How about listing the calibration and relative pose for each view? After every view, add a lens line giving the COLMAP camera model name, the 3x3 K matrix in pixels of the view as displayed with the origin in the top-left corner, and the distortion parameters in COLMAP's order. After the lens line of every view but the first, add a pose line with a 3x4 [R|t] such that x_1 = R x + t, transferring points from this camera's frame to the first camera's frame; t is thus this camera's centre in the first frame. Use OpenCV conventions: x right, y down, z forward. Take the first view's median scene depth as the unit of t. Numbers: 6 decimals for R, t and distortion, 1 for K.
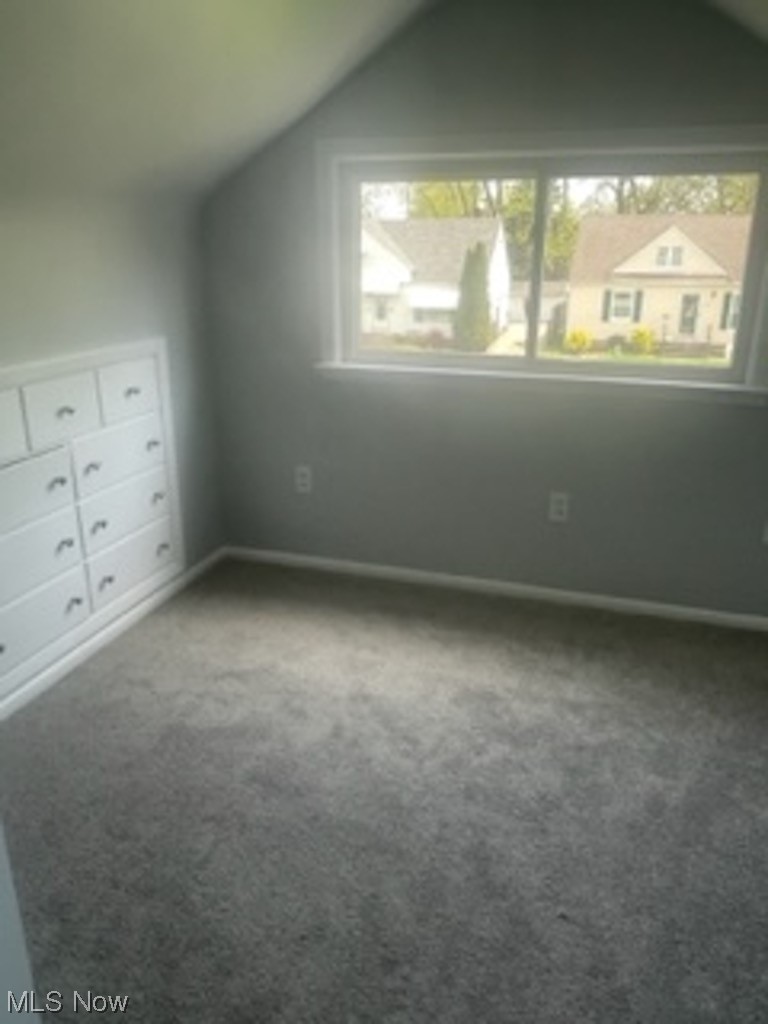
lens RADIAL K [[775.6, 0, 388.2], [0, 775.6, 511.3], [0, 0, 1]] dist [0.017277, -0.043466]
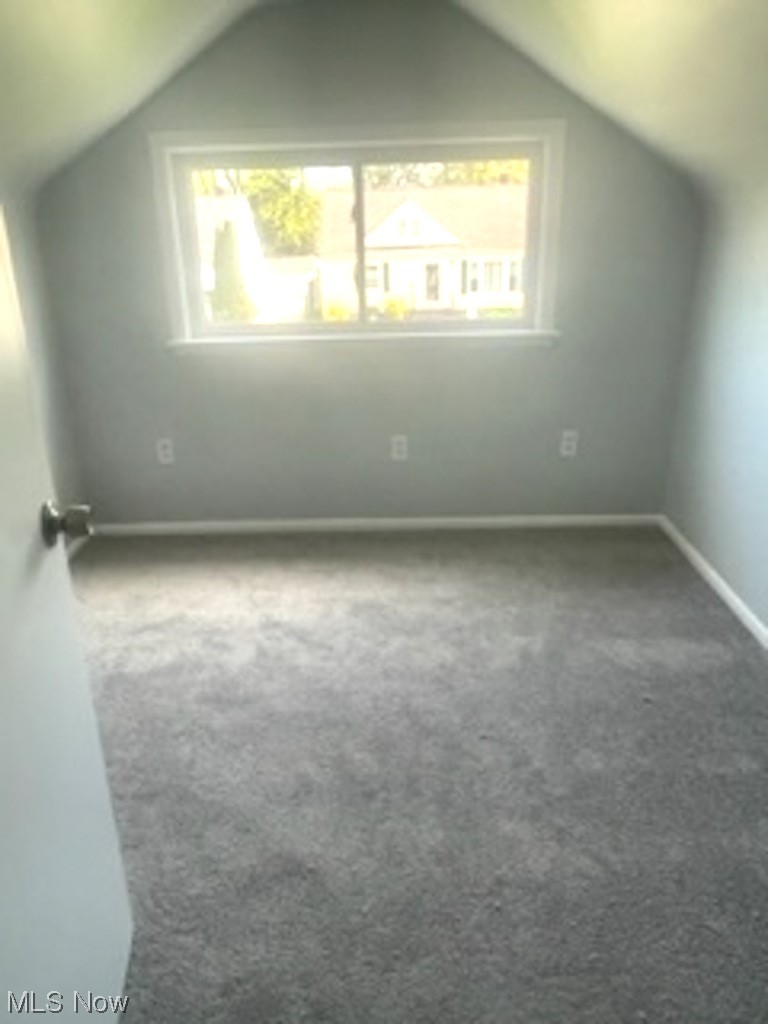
lens RADIAL K [[775.6, 0, 379.3], [0, 775.6, 509.6], [0, 0, 1]] dist [0.017277, -0.043466]
pose [[0.954105, -0.135133, 0.267250, -0.170609], [0.128782, 0.990815, 0.041237, 0.044607], [-0.270368, -0.004927, 0.962745, -0.152532]]
